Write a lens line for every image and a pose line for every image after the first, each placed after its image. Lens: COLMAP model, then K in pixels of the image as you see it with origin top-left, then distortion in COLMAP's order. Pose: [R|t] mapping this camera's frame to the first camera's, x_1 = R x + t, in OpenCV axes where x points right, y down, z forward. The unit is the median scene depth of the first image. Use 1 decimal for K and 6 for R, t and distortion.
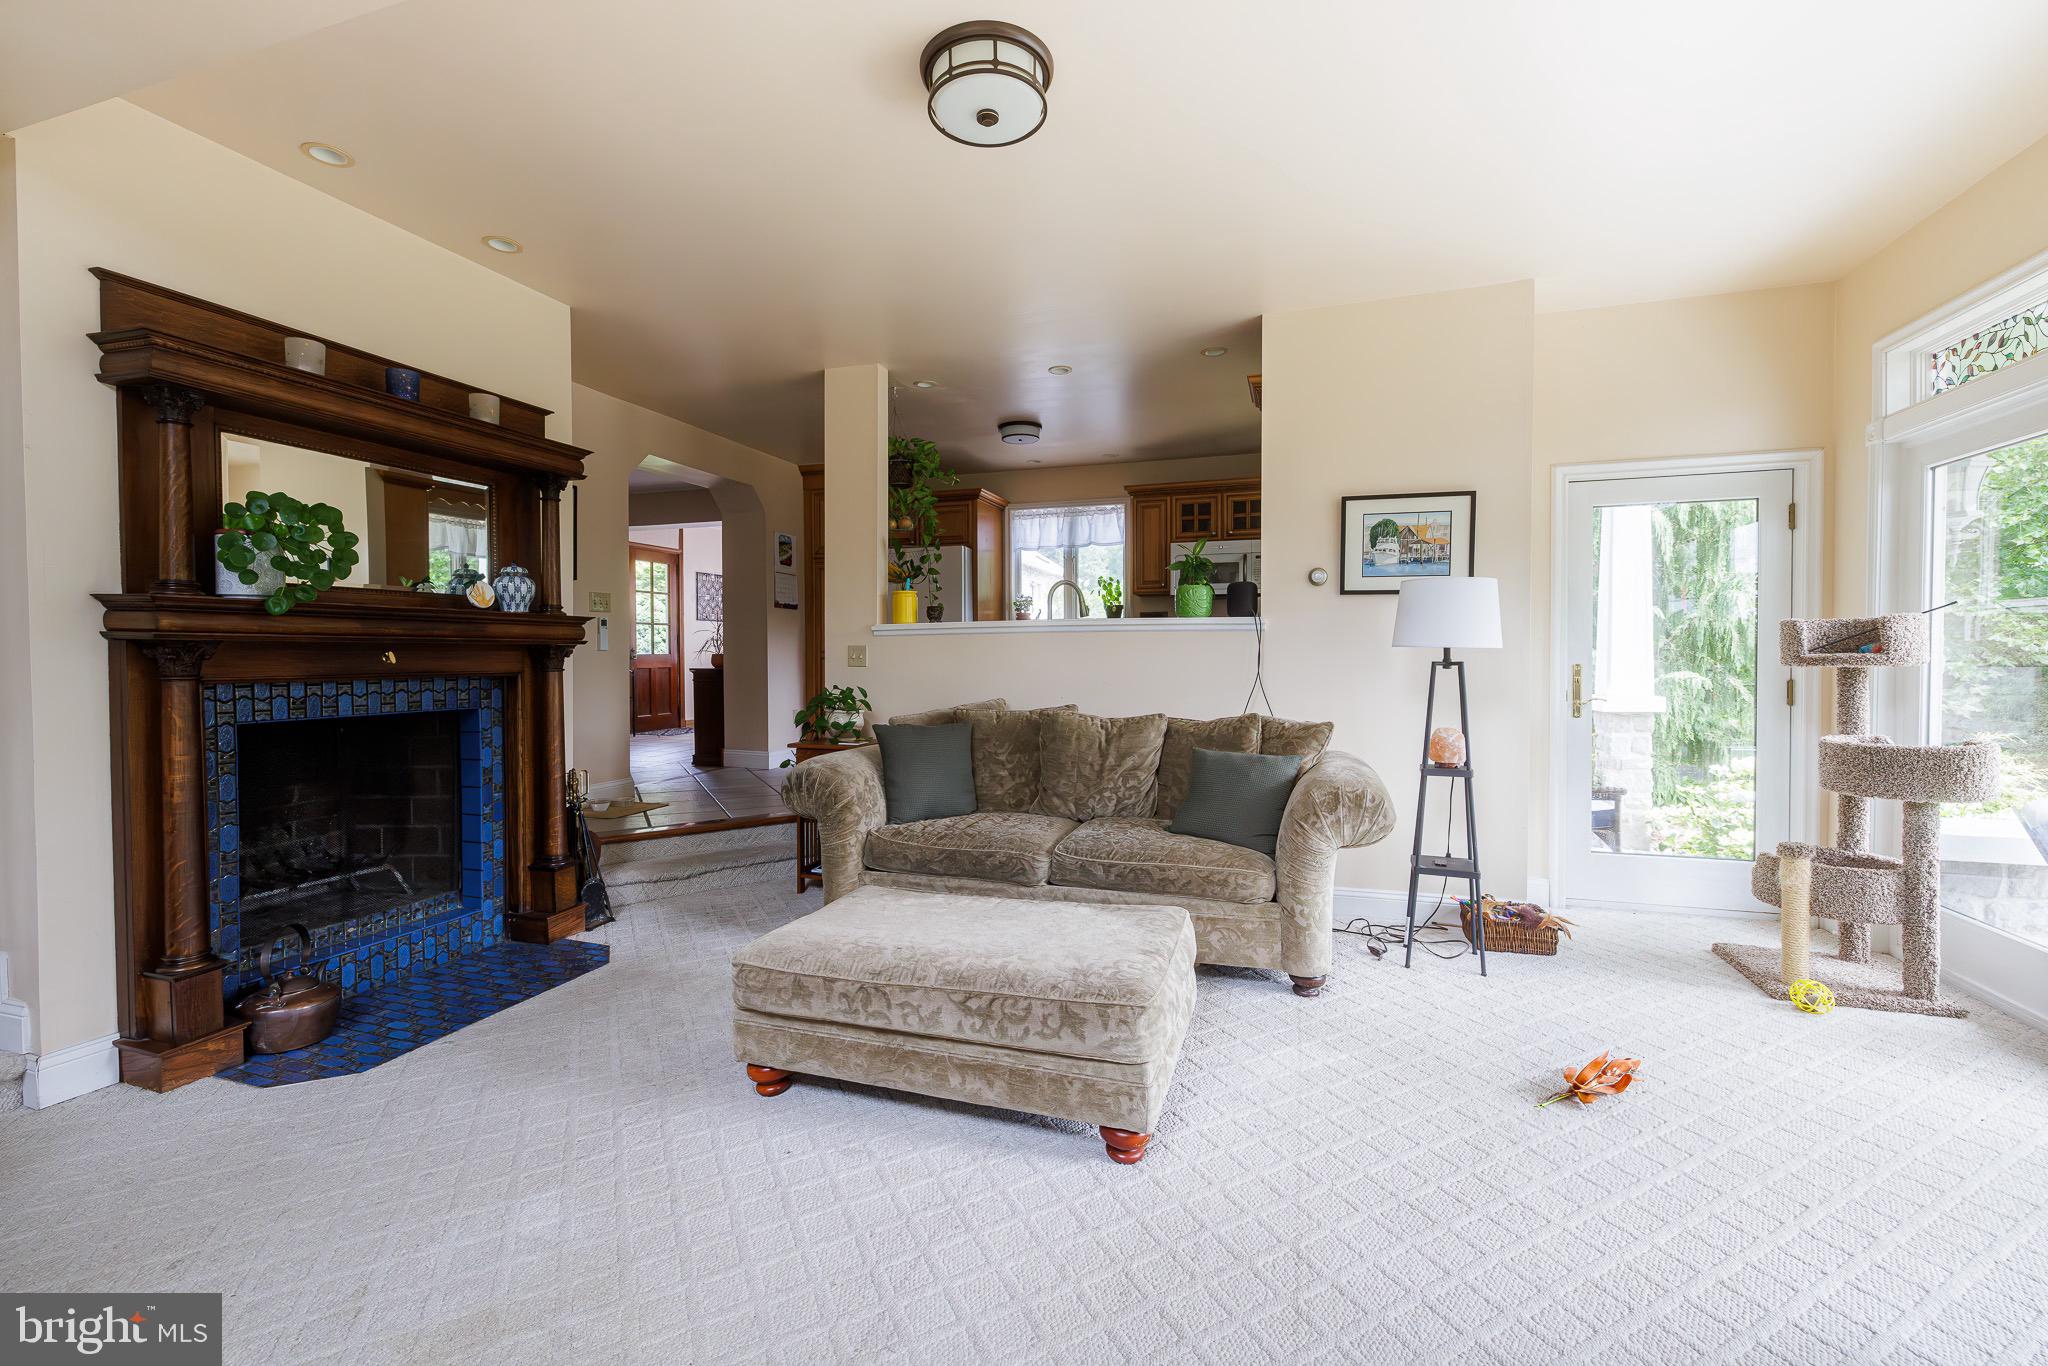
lens RADIAL K [[861.0, 0, 1030.4], [0, 861.0, 668.2], [0, 0, 1]] dist [0.002343, 0.000570]
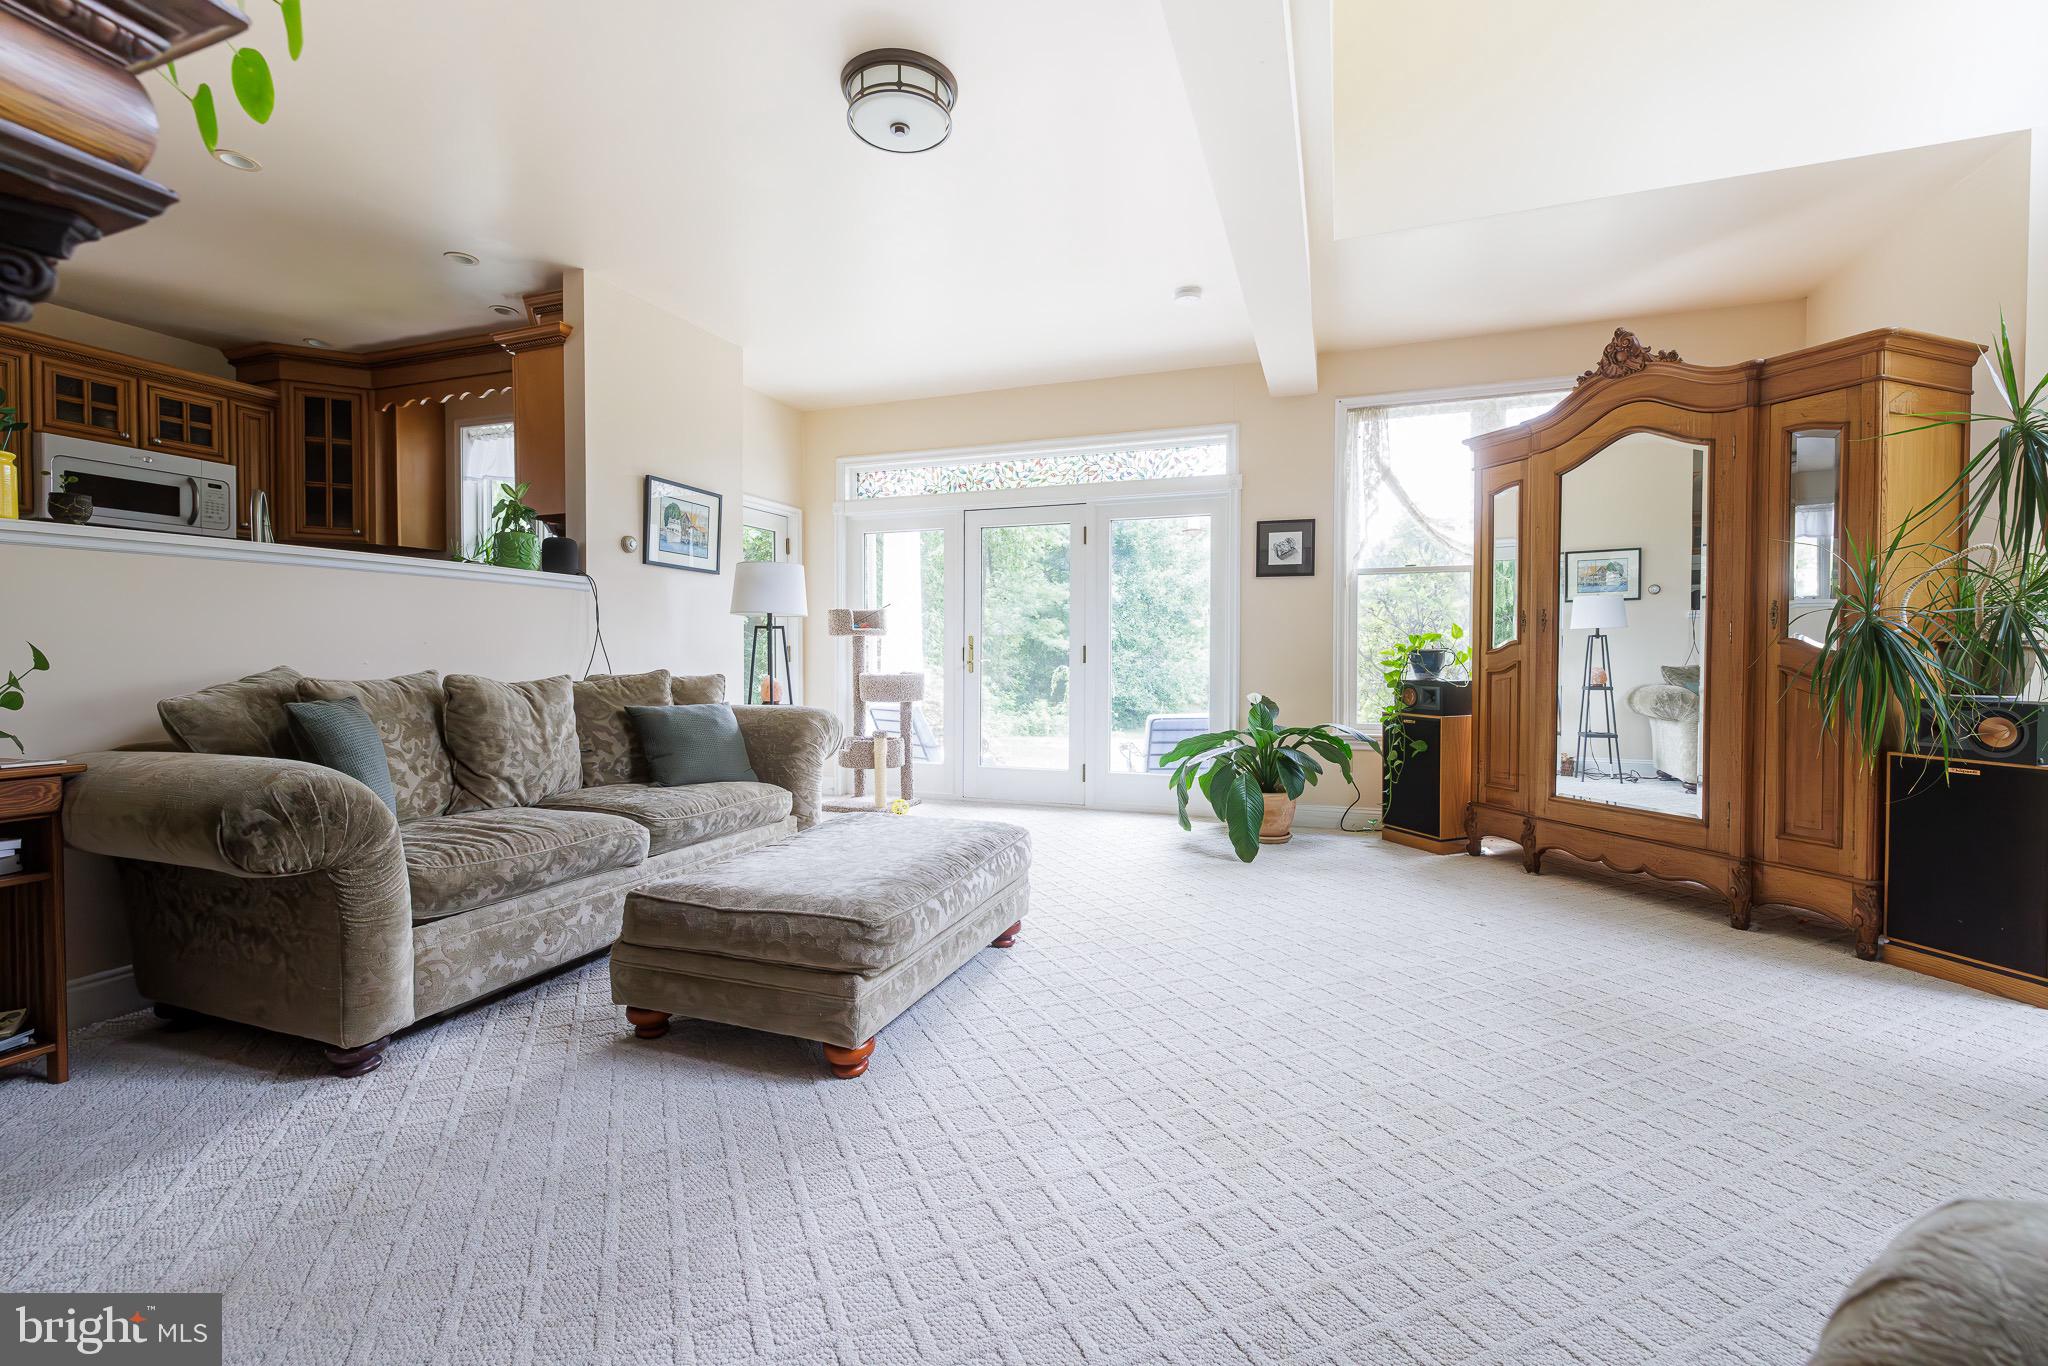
lens RADIAL K [[861.0, 0, 1020.9], [0, 861.0, 668.4], [0, 0, 1]] dist [0.002343, 0.000570]
pose [[0.047179, -0.012923, 0.998803, -0.738359], [0.013396, 0.999835, 0.012303, 0.041984], [-0.998797, 0.012800, 0.047344, 0.490910]]
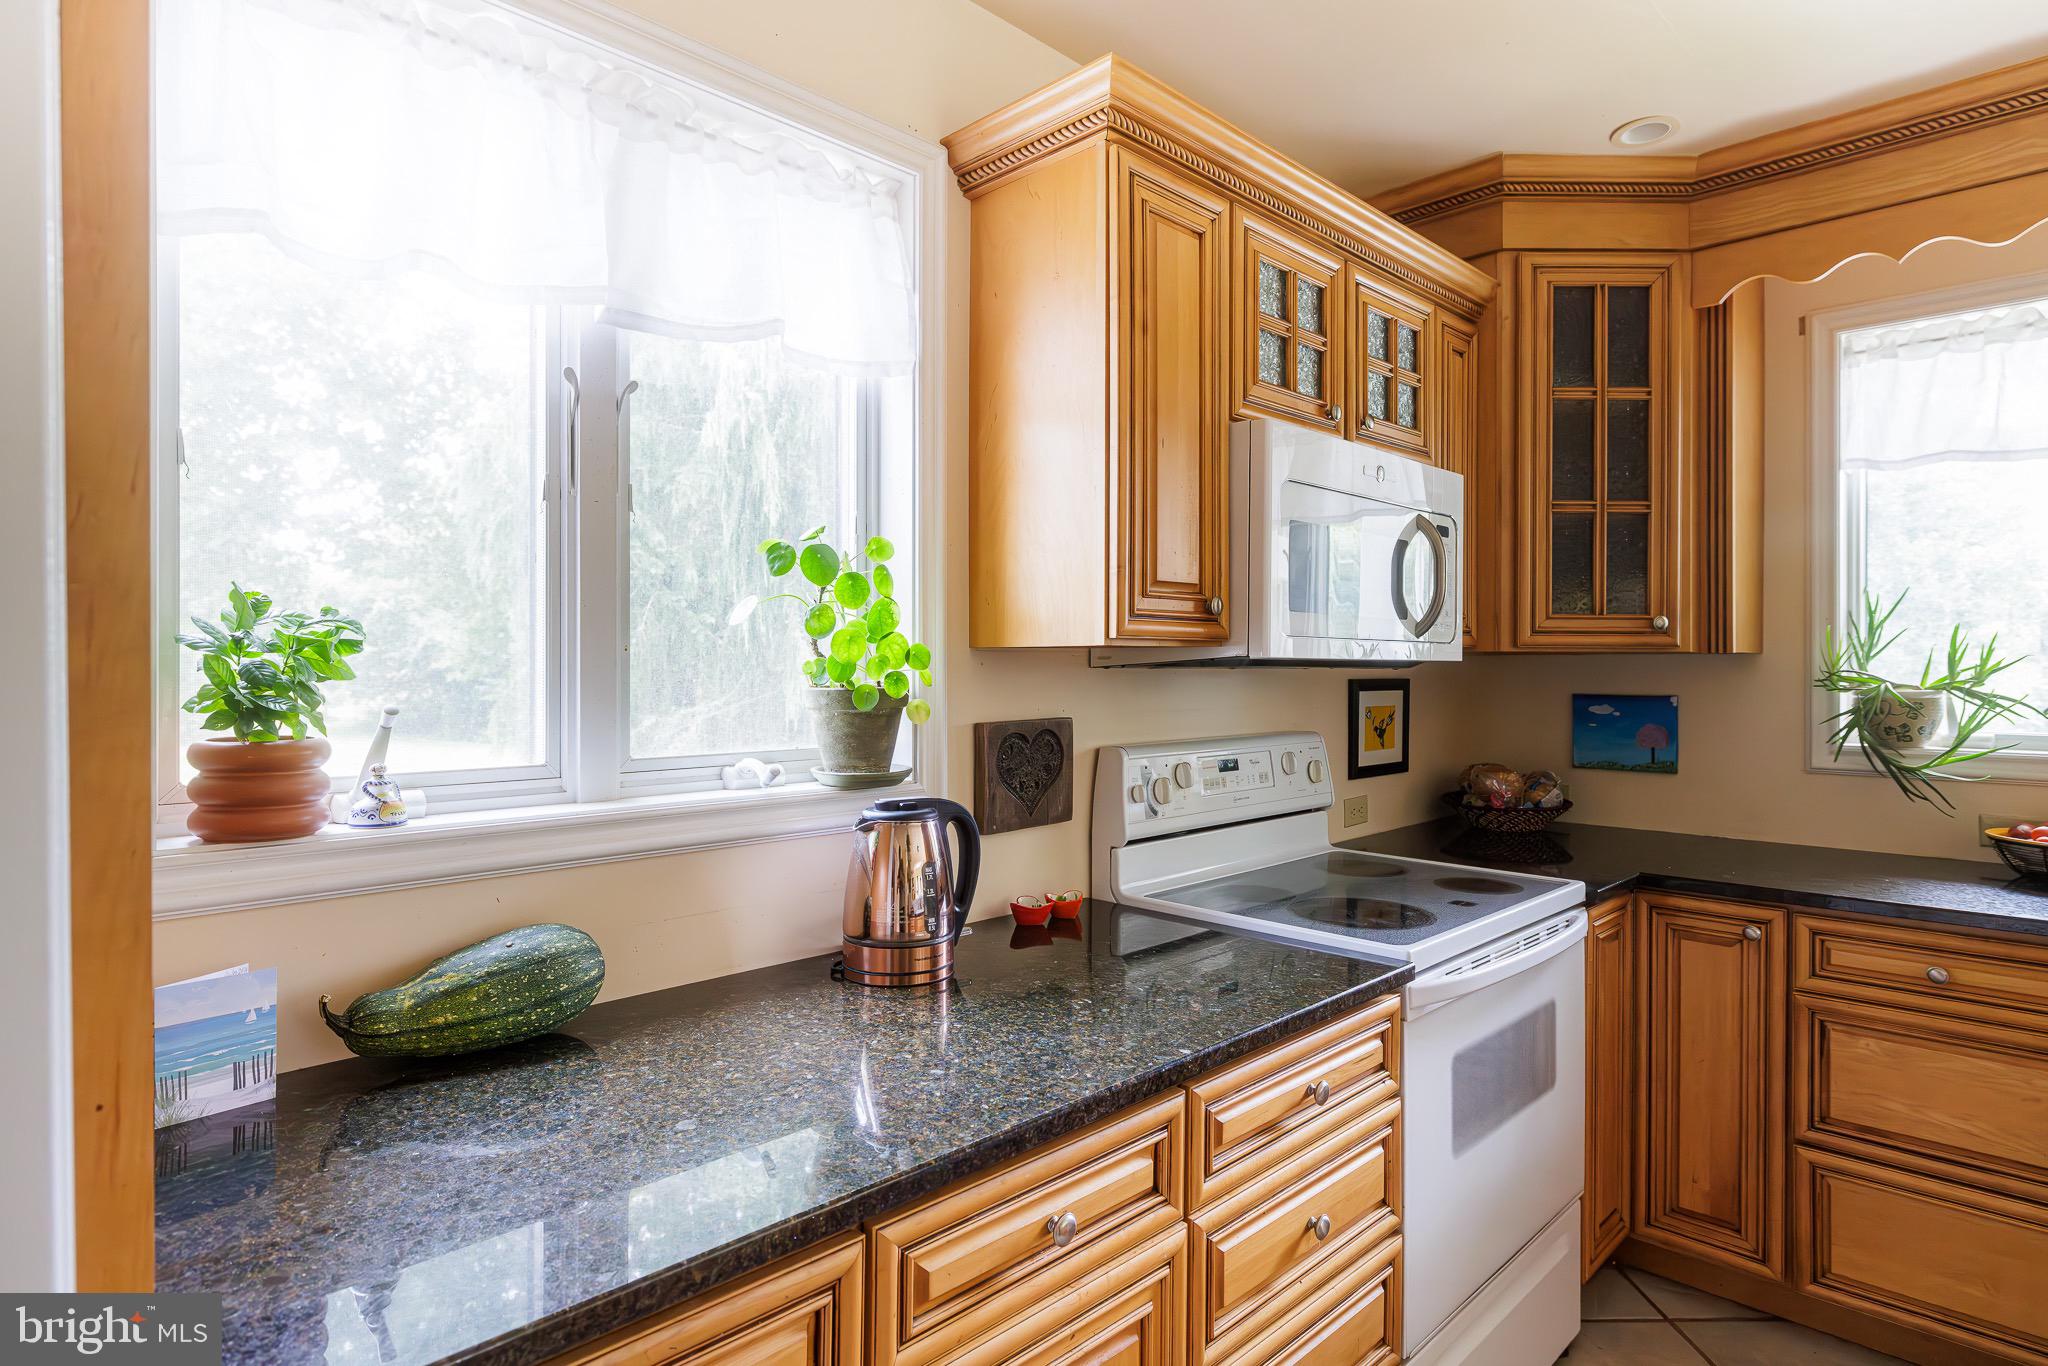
lens RADIAL K [[1113.0, 0, 1031.9], [0, 1113.0, 674.0], [0, 0, 1]] dist [0.008796, -0.000702]
pose [[0.441295, 0.001115, 0.897361, -0.194230], [0.013996, 0.999869, -0.008125, -0.142016], [-0.897253, 0.016145, 0.441222, 1.656519]]
